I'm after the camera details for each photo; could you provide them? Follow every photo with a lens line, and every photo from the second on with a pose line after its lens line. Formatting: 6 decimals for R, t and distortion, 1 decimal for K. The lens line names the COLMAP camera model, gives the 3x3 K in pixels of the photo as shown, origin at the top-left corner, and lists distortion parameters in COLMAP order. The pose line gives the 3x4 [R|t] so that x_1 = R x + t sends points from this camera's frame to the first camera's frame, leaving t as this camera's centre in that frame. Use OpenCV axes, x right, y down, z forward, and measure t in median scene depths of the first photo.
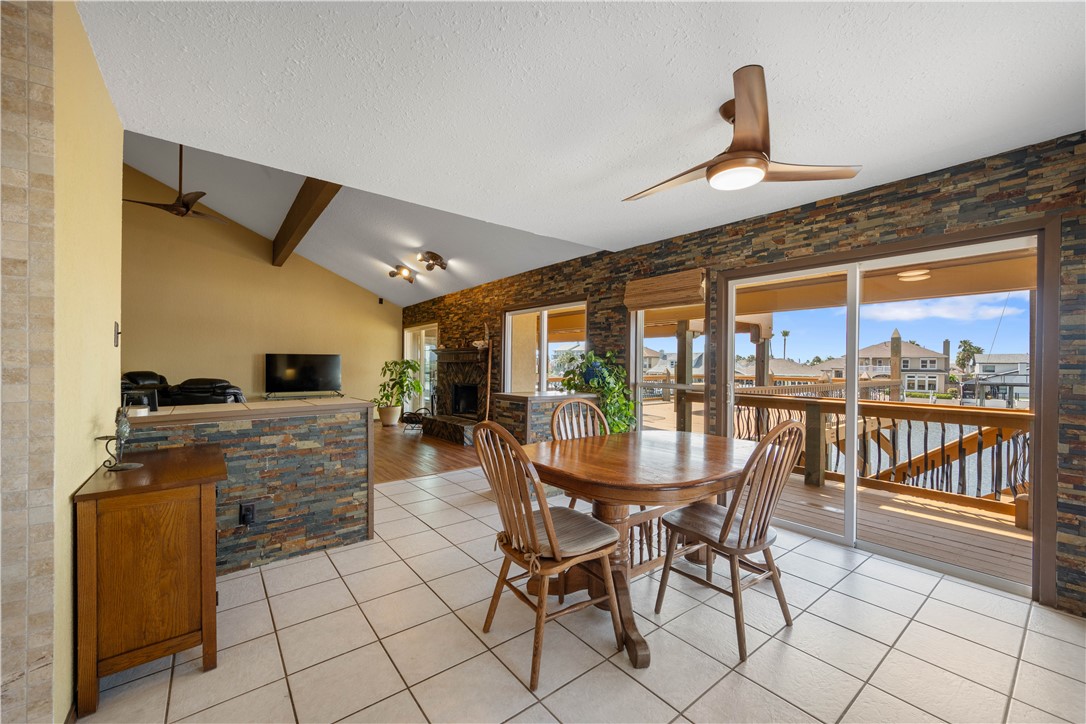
lens RADIAL K [[431.3, 0, 542.0], [0, 431.3, 363.1], [0, 0, 1]] dist [-0.001804, 0.000430]
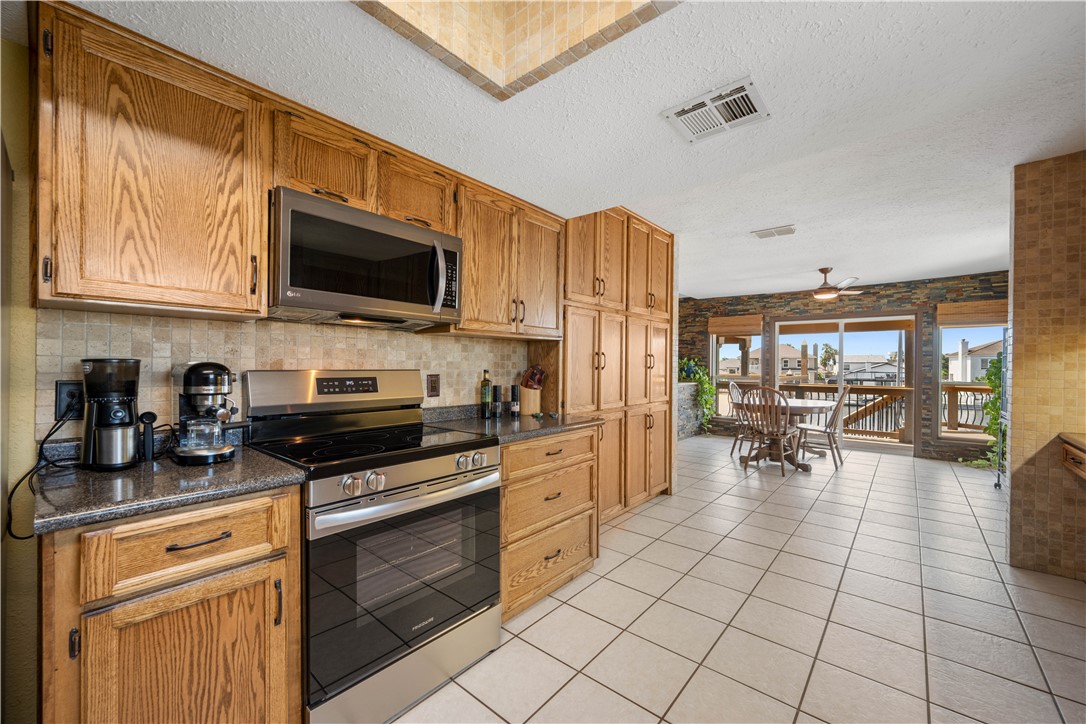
lens RADIAL K [[431.3, 0, 543.3], [0, 431.3, 362.9], [0, 0, 1]] dist [-0.001804, 0.000430]
pose [[0.979854, -0.002035, 0.199703, -0.864896], [0.002244, 0.999997, -0.000820, -0.008324], [-0.199701, 0.001252, 0.979856, -0.606493]]
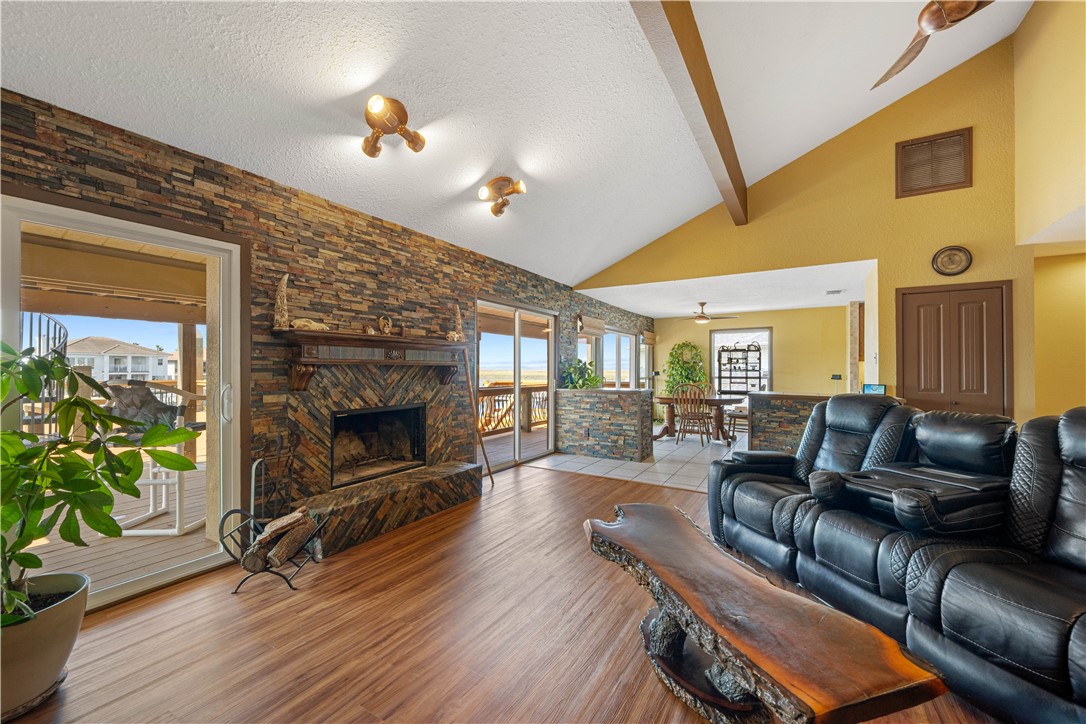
lens RADIAL K [[431.3, 0, 542.9], [0, 431.3, 365.5], [0, 0, 1]] dist [-0.001804, 0.000430]
pose [[-0.355154, 0.000774, 0.934808, -1.276436], [-0.006683, 0.999972, -0.003367, -0.001100], [-0.934784, -0.007444, -0.355138, 1.790177]]
